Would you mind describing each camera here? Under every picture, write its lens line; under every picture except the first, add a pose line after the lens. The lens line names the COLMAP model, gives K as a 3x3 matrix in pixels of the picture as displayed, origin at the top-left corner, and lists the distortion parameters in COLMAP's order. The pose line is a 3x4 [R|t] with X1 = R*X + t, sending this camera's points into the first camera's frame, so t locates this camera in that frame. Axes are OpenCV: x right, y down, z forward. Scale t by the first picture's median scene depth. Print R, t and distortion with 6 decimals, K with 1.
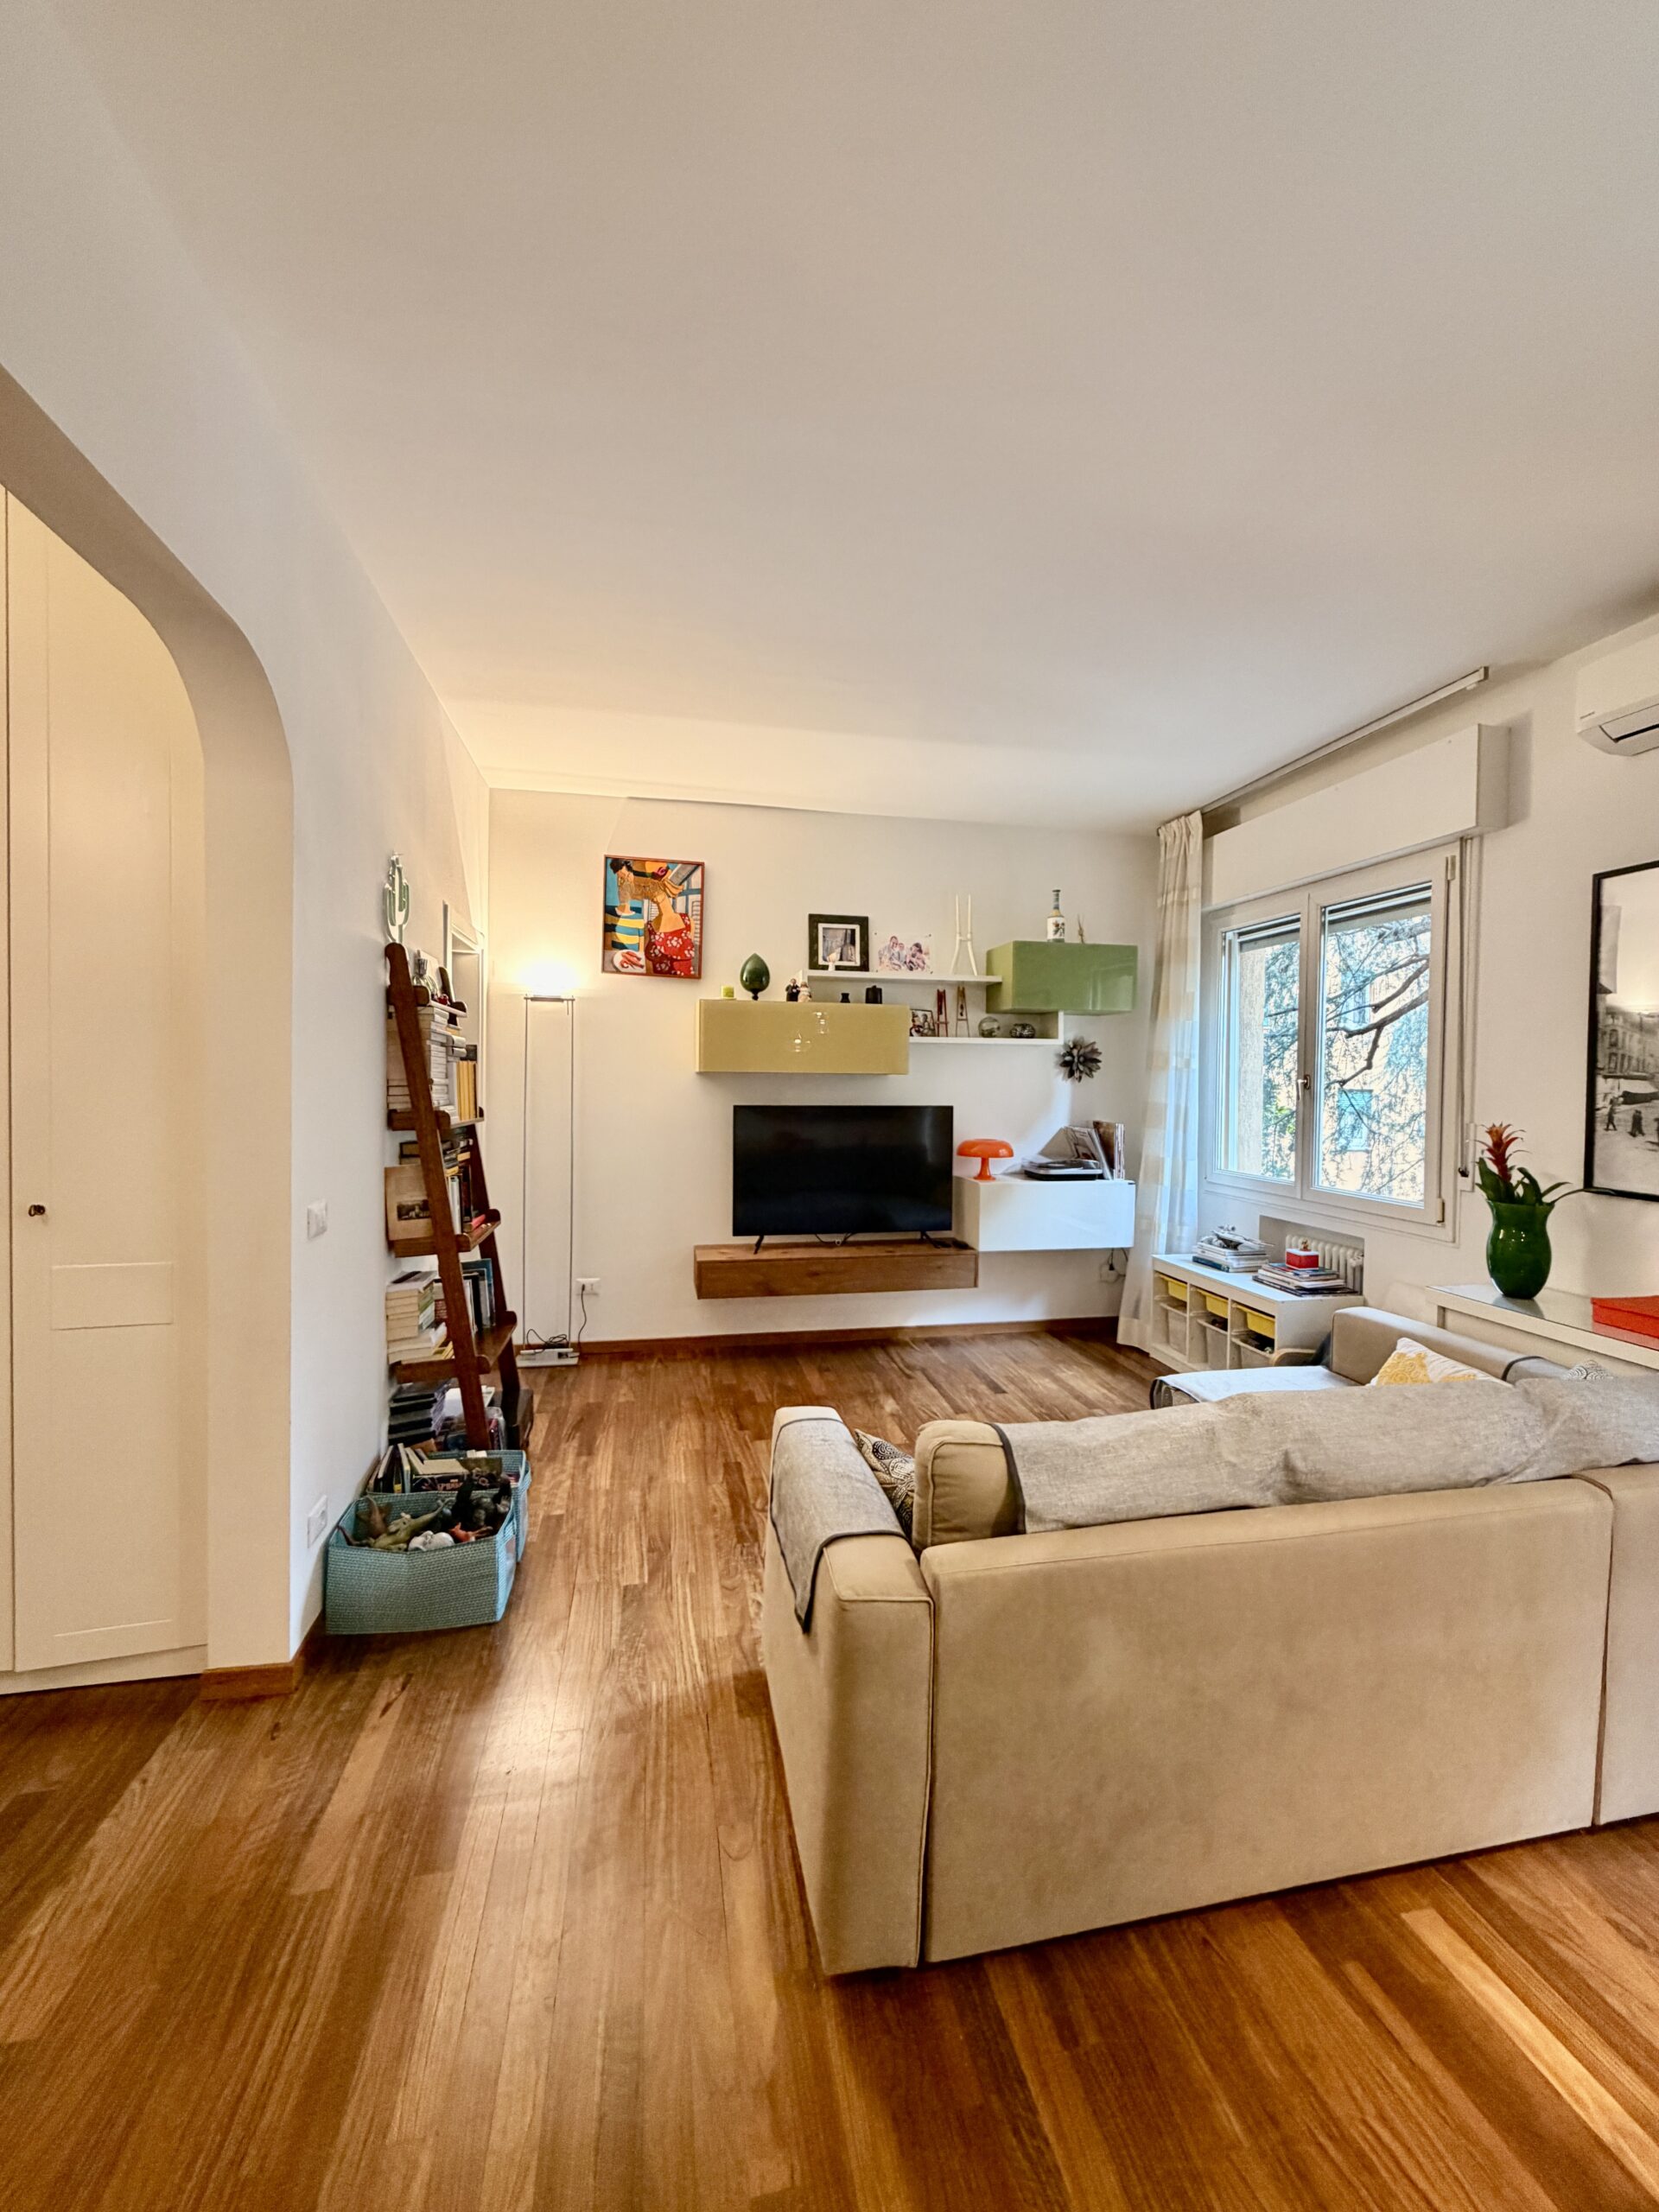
lens RADIAL K [[881.1, 0, 828.7], [0, 881.1, 1100.1], [0, 0, 1]] dist [0.000290, -0.000068]
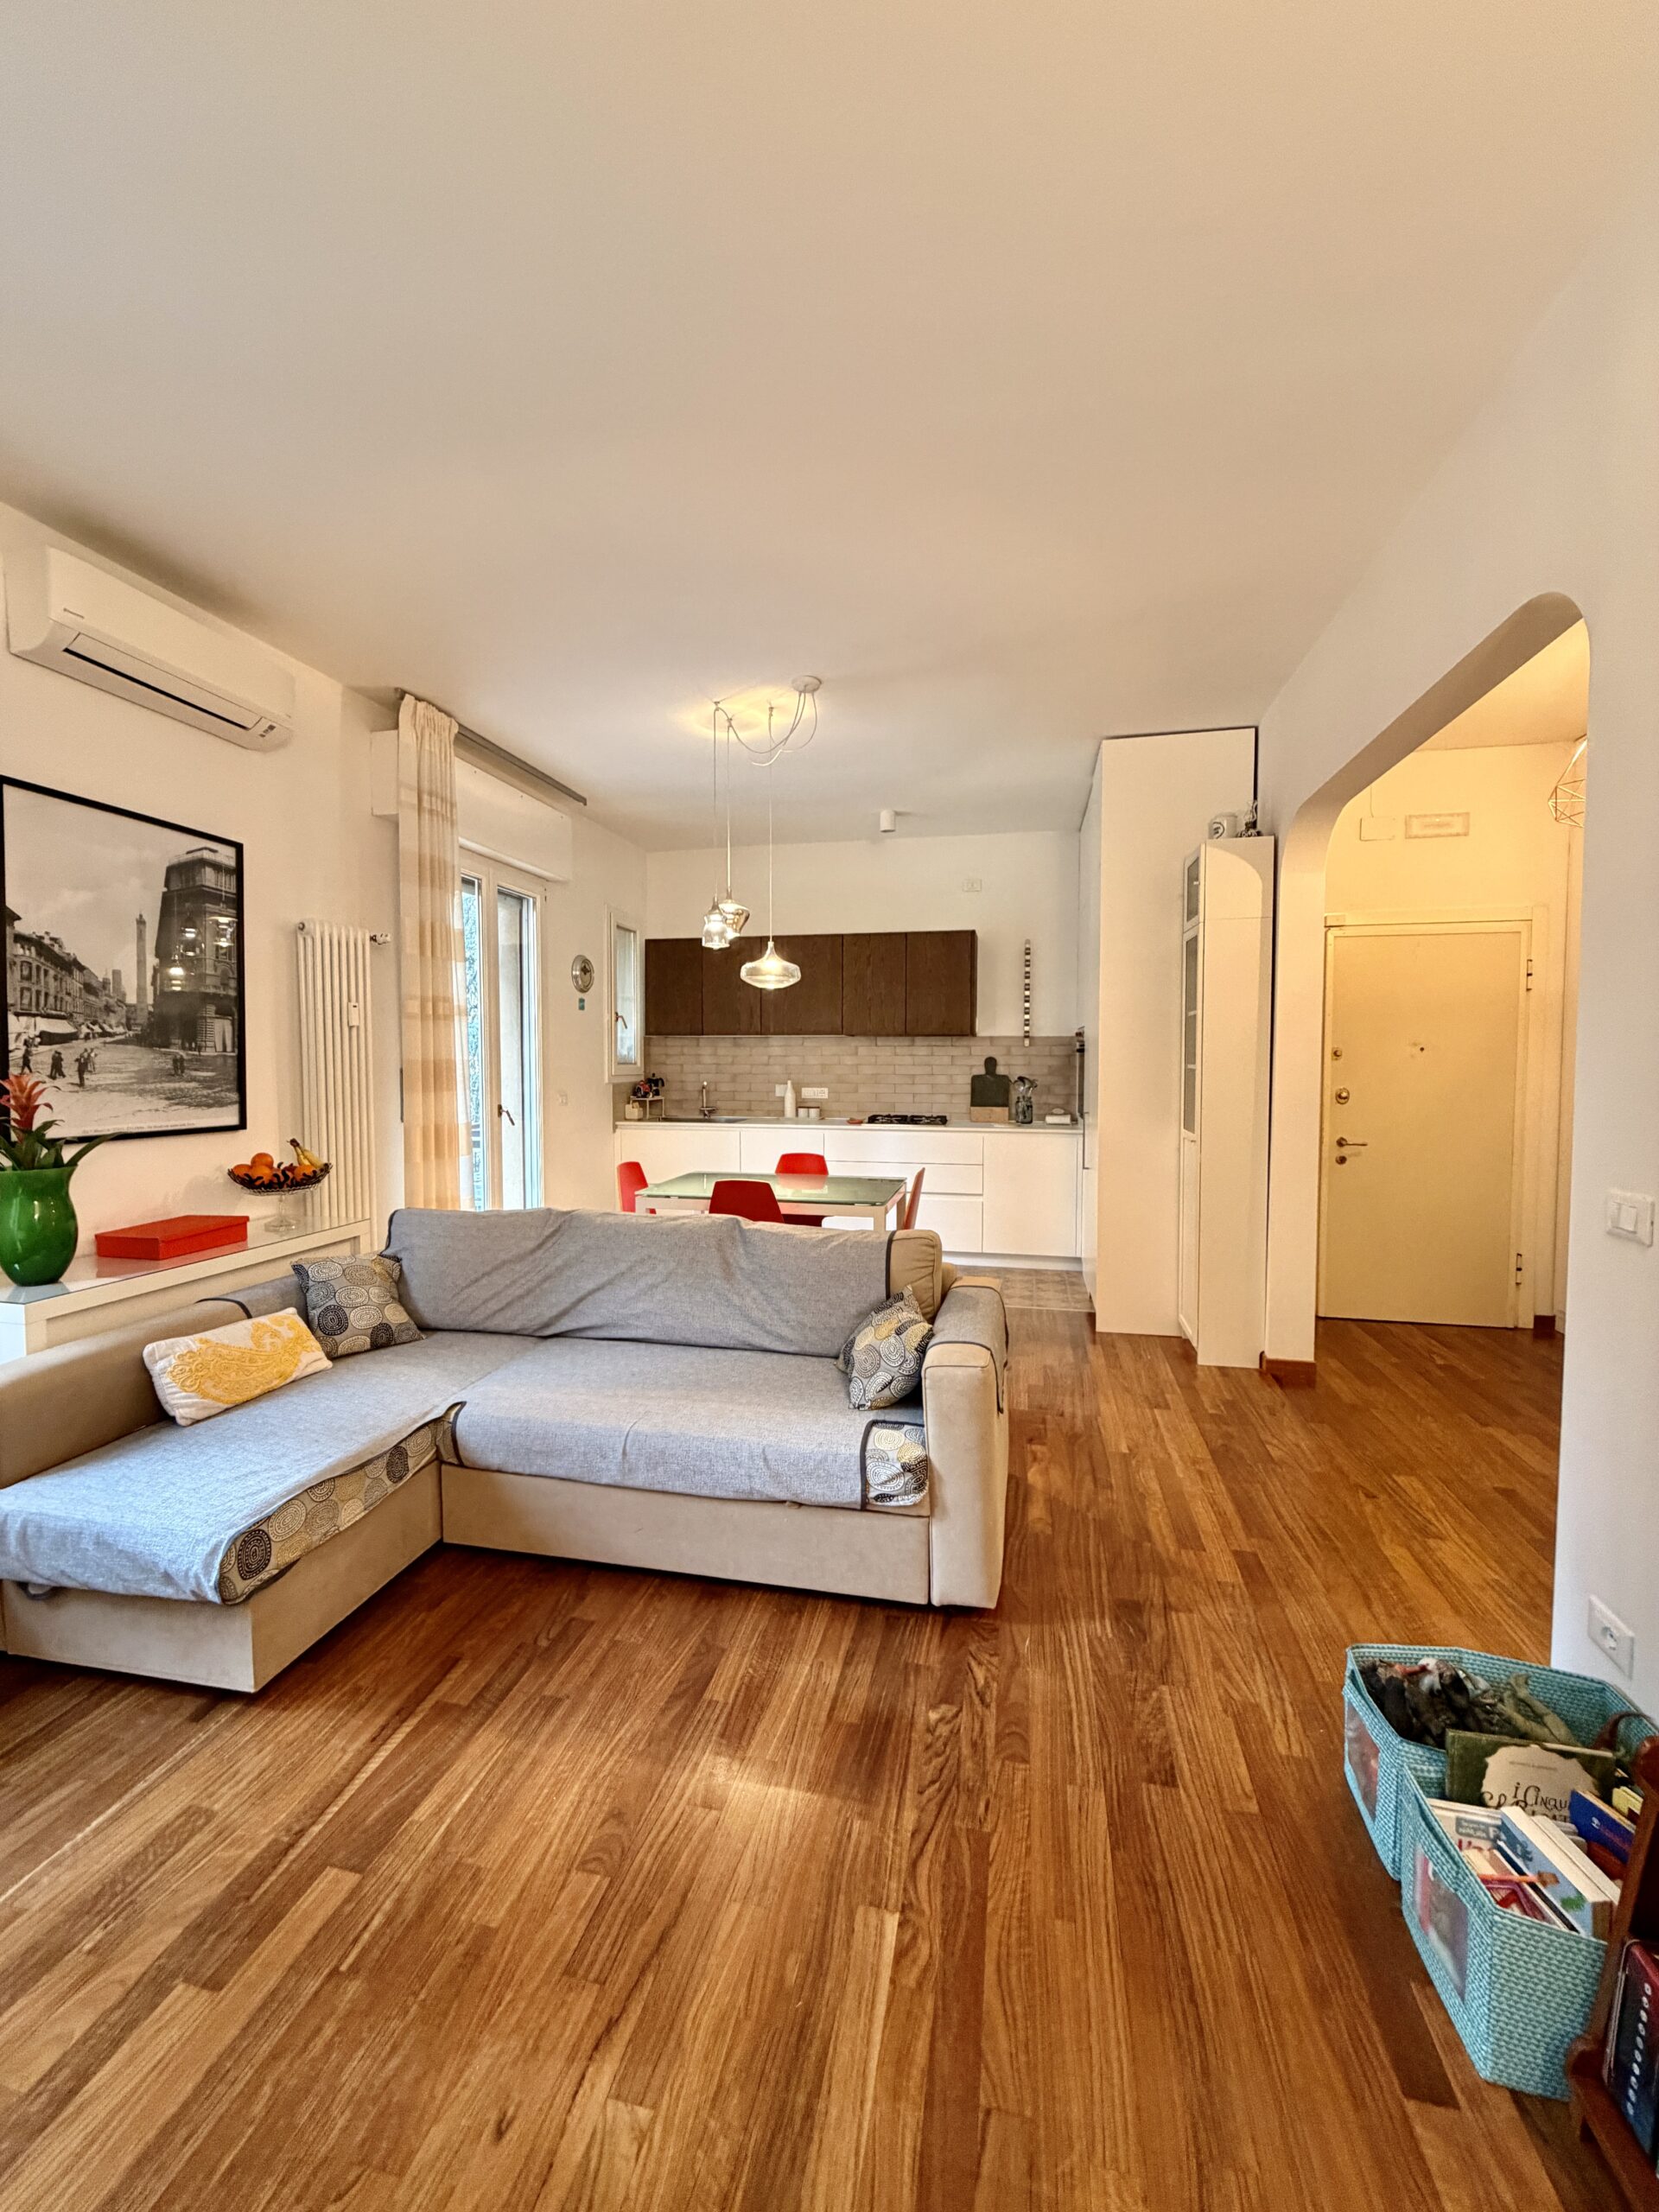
lens RADIAL K [[882.0, 0, 835.3], [0, 882.0, 1099.0], [0, 0, 1]] dist [-0.002173, 0.000082]
pose [[-0.916028, -0.030786, 0.399931, -0.141726], [-0.000754, 0.997181, 0.075033, -0.005612], [-0.401114, 0.068431, -0.913469, 0.958422]]
